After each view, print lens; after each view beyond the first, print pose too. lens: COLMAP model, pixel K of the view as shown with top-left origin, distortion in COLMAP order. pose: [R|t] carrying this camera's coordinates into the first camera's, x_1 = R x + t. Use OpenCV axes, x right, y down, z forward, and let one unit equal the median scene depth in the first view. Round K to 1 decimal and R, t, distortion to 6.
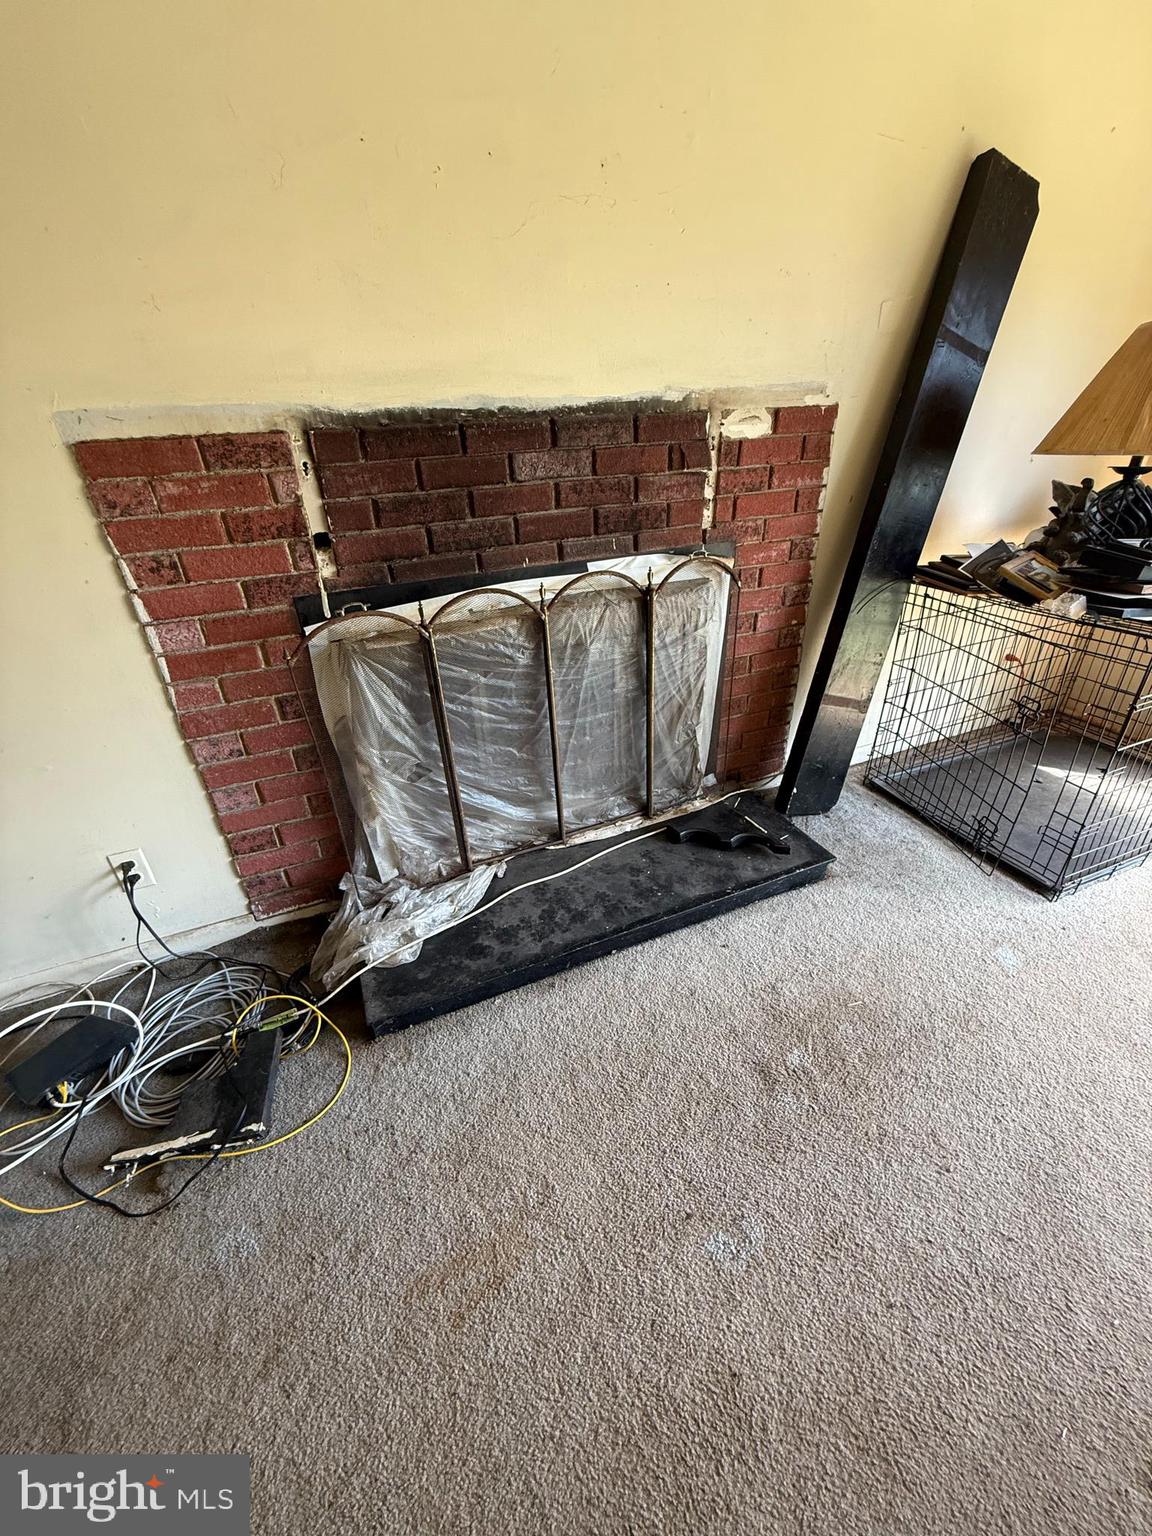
lens RADIAL K [[613.7, 0, 576.1], [0, 613.7, 761.1], [0, 0, 1]] dist [0.000754, -0.000005]
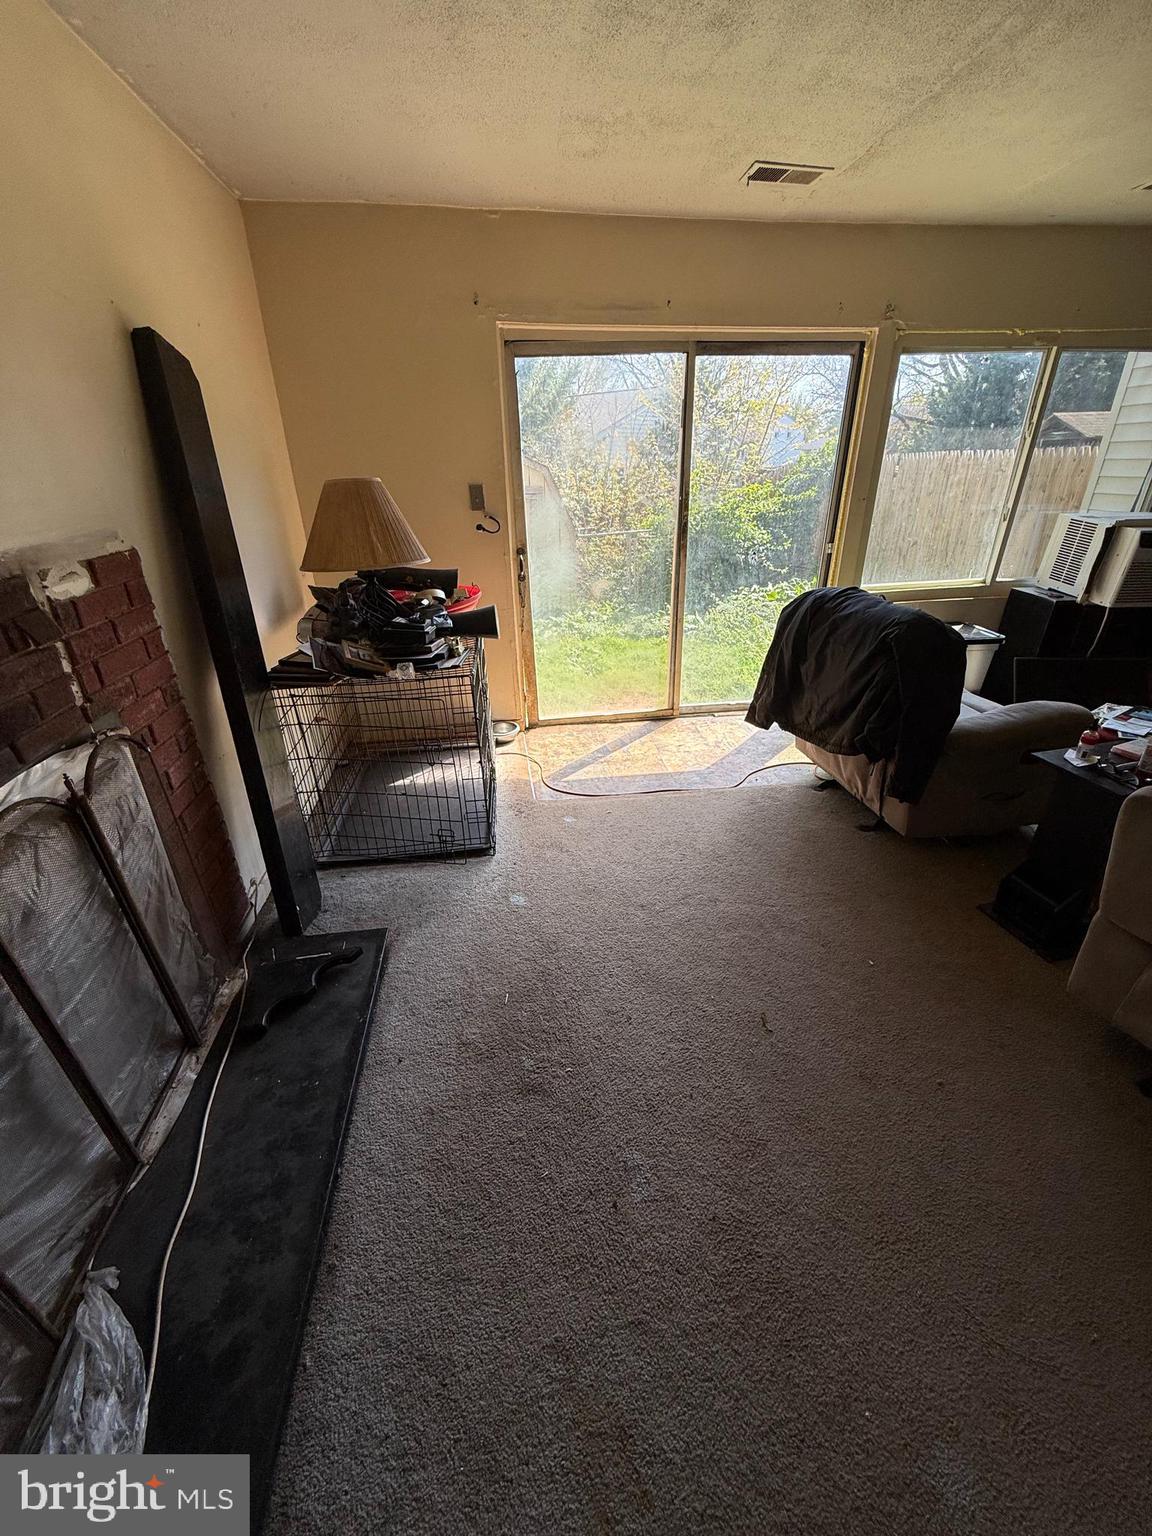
lens RADIAL K [[613.7, 0, 576.1], [0, 613.7, 761.1], [0, 0, 1]] dist [0.000754, -0.000005]
pose [[0.278007, -0.393436, 0.876310, -0.345281], [0.481740, 0.846360, 0.227159, -0.191722], [-0.831047, 0.359002, 0.424828, 0.151539]]
